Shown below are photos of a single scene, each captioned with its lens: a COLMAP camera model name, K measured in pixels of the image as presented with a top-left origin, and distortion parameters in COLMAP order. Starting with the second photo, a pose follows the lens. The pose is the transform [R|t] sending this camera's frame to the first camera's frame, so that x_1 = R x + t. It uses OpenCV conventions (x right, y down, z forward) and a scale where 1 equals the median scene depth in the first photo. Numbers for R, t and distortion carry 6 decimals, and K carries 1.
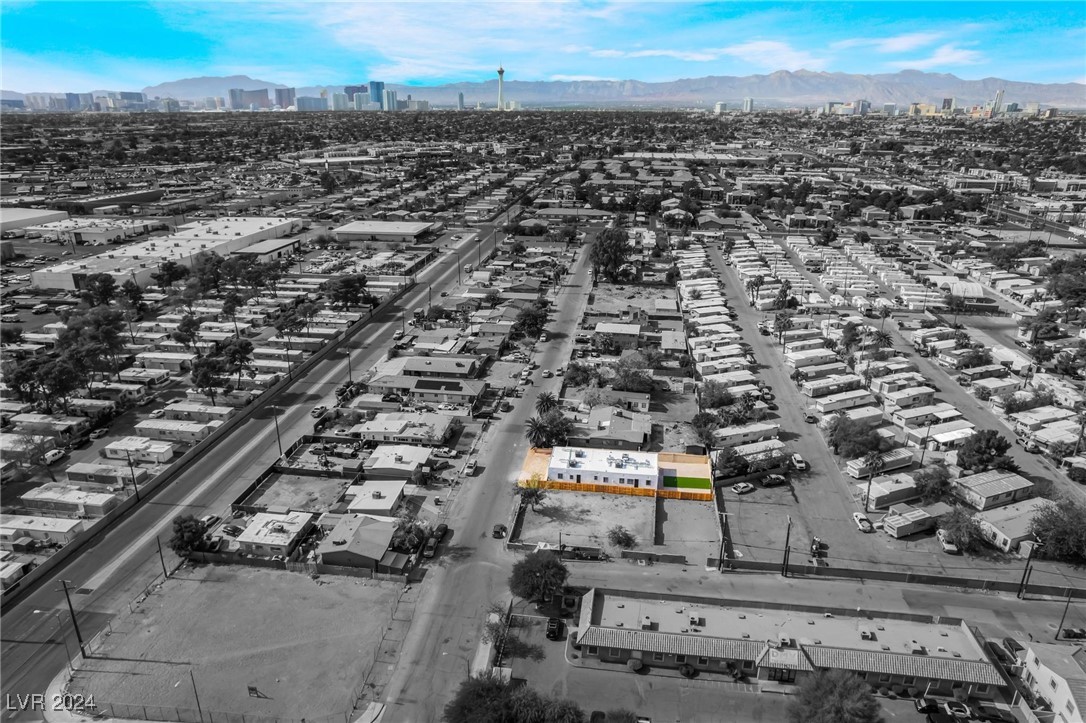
lens RADIAL K [[703.9, 0, 541.5], [0, 703.9, 362.6], [0, 0, 1]] dist [-0.073043, 0.061222]
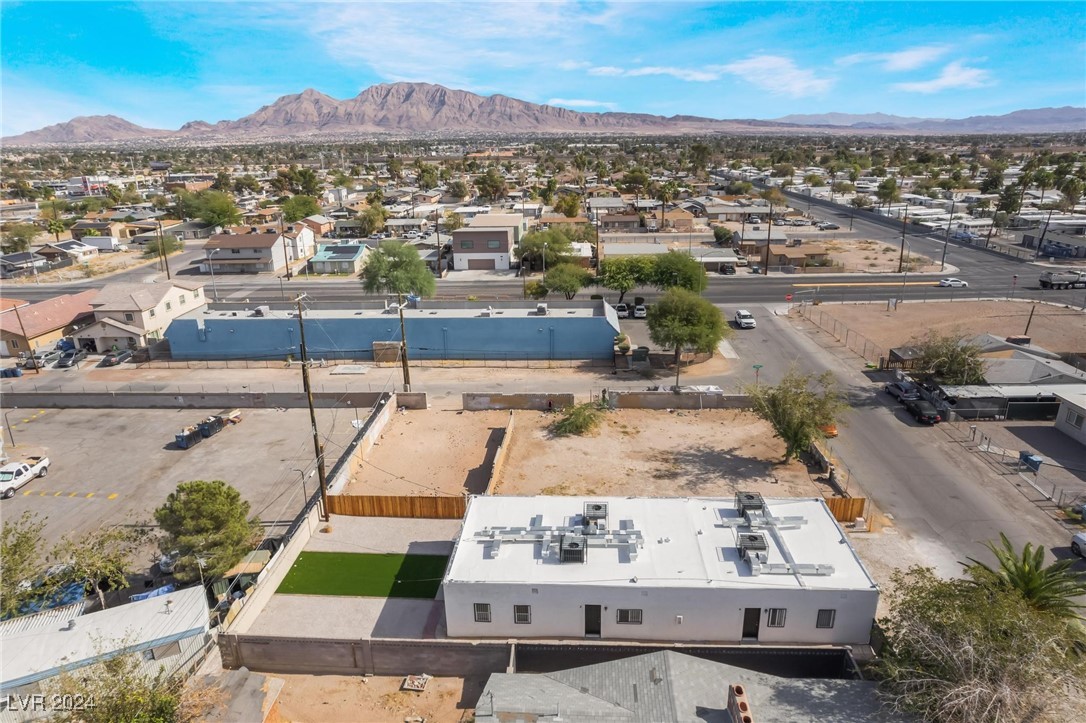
lens RADIAL K [[695.9, 0, 541.3], [0, 695.9, 366.5], [0, 0, 1]] dist [-0.077472, 0.067479]
pose [[-0.996100, 0.042250, -0.077455, 0.102726], [-0.015317, 0.781745, 0.623410, -0.055501], [0.086889, 0.622165, -0.778049, 0.799505]]
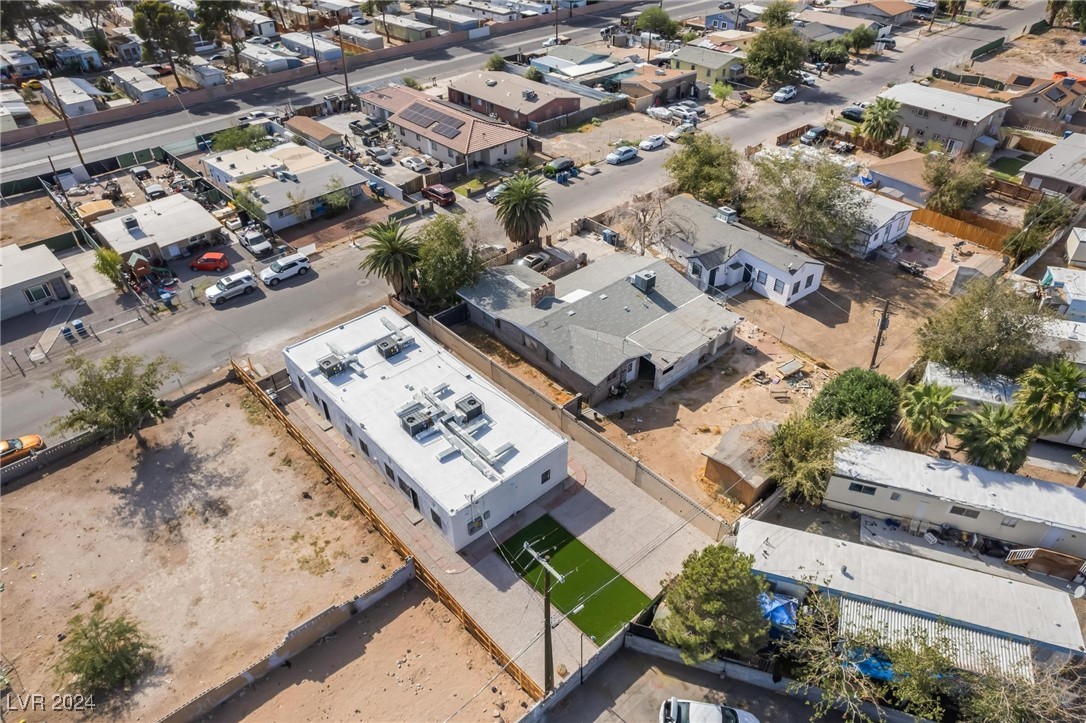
lens RADIAL K [[726.6, 0, 540.9], [0, 726.6, 364.5], [0, 0, 1]] dist [-0.084725, 0.080748]
pose [[0.768252, 0.379411, -0.515593, 0.214817], [-0.208507, 0.909817, 0.358827, -0.008348], [0.605239, -0.168165, 0.778079, 0.525618]]
